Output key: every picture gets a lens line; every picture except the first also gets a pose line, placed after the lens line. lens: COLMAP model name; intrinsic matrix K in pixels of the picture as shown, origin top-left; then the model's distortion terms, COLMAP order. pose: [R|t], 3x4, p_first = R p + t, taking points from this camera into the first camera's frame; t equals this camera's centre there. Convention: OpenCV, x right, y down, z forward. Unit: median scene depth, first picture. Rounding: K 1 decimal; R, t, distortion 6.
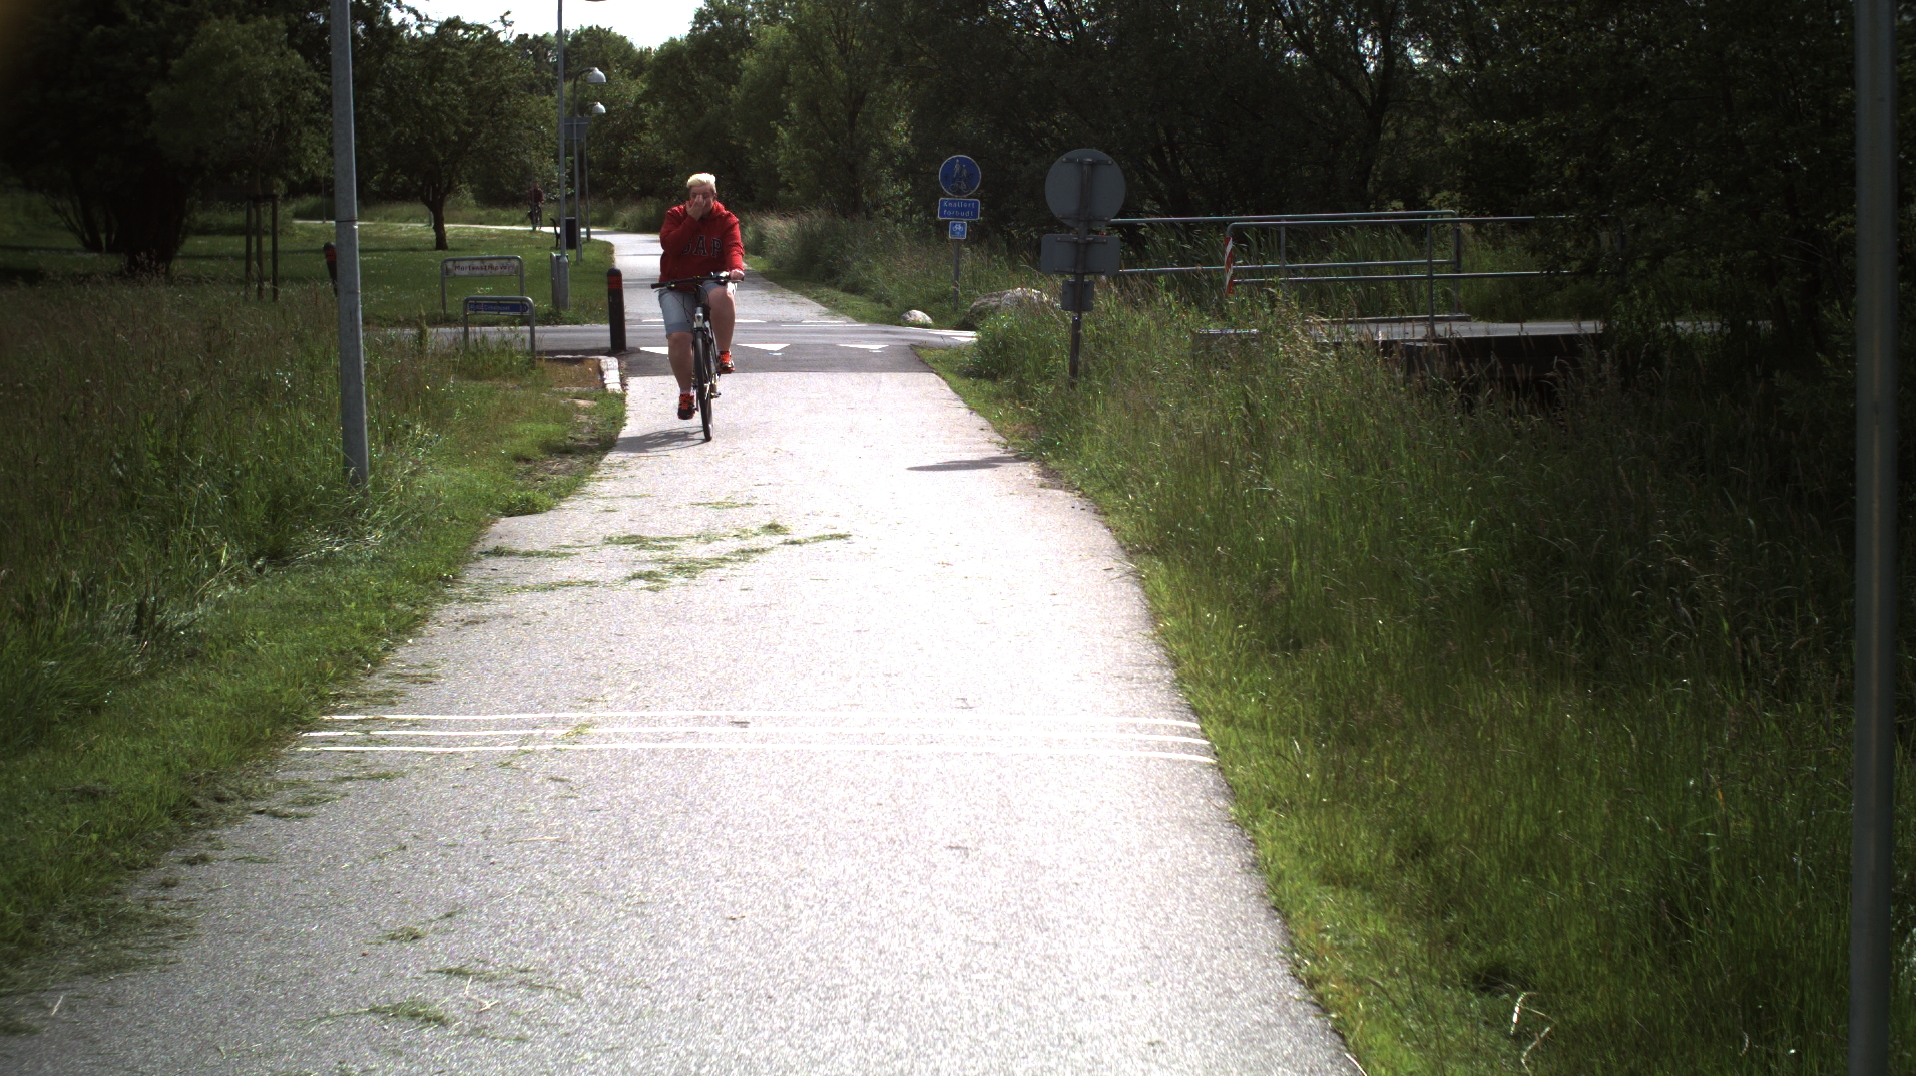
lens RADIAL K [[3389.6, 0, 958.0], [0, 3389.6, 538.0], [0, 0, 1]] dist [-0.255730, 0.287389]
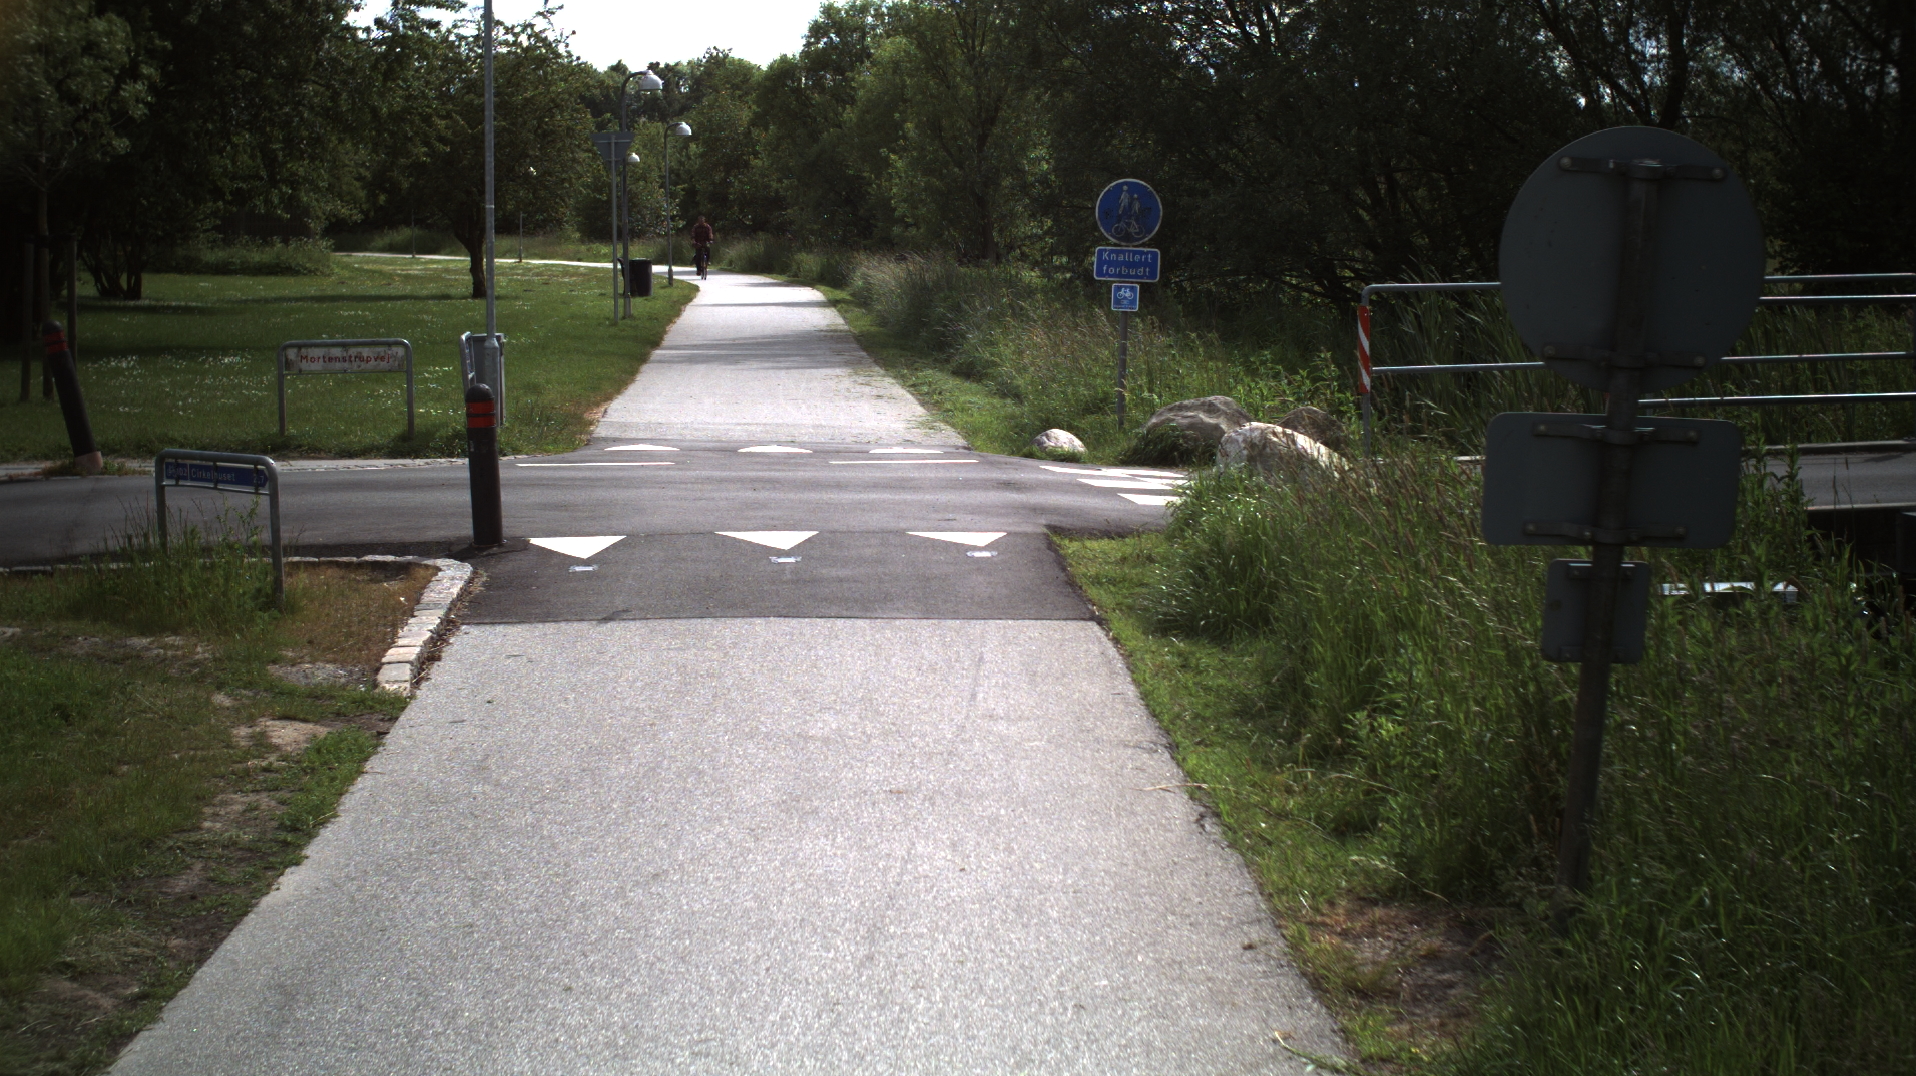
lens RADIAL K [[3389.6, 0, 958.0], [0, 3389.6, 538.0], [0, 0, 1]] dist [-0.255730, 0.287389]
pose [[0.999132, 0.008216, -0.040842, -0.006940], [-0.008633, 0.999912, -0.010046, -0.054236], [0.040756, 0.010390, 0.999115, 0.505001]]
